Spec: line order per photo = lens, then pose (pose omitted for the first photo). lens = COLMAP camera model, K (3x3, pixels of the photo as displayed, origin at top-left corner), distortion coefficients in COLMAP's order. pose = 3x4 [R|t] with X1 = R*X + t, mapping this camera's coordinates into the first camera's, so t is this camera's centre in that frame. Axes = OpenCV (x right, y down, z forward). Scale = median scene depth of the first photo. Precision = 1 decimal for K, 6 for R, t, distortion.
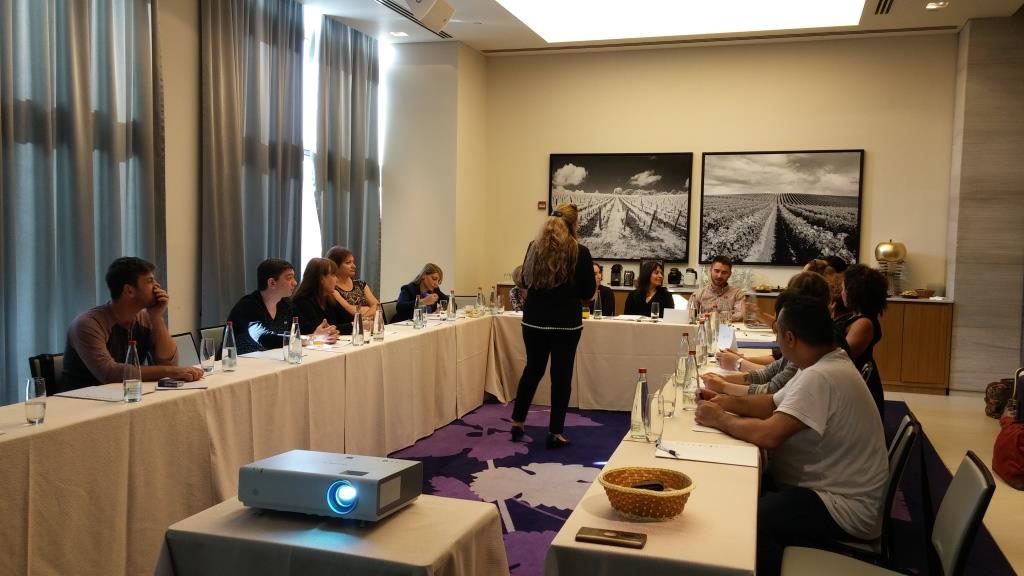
lens RADIAL K [[846.8, 0, 511.7], [0, 846.8, 290.1], [0, 0, 1]] dist [0.003999, -0.010067]
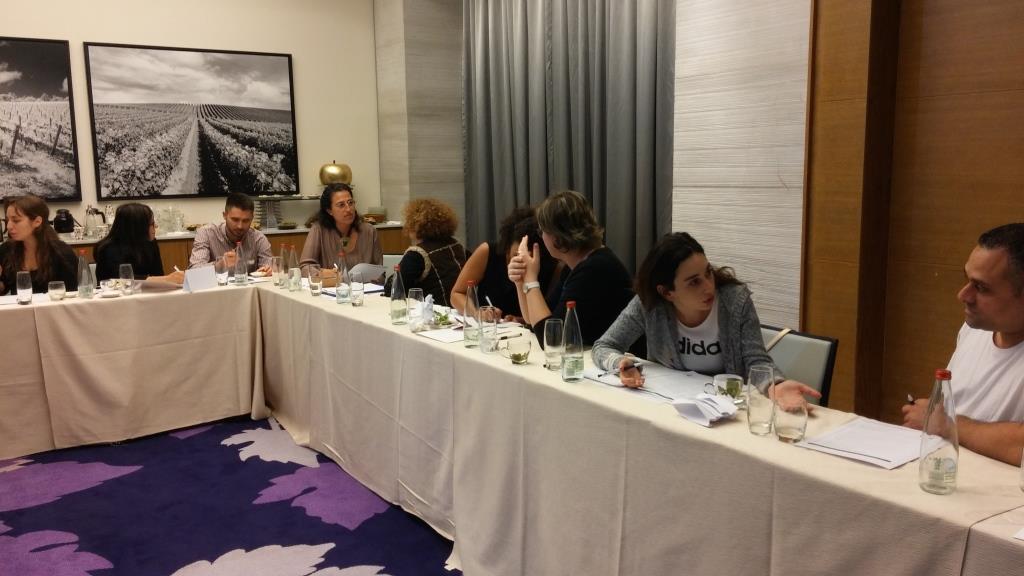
lens RADIAL K [[846.8, 0, 512.9], [0, 846.8, 286.3], [0, 0, 1]] dist [0.003999, -0.010067]
pose [[0.599215, -0.137144, 0.788754, -0.145065], [0.073952, 0.990488, 0.116039, -0.017345], [-0.797165, -0.011202, 0.603657, 0.296884]]
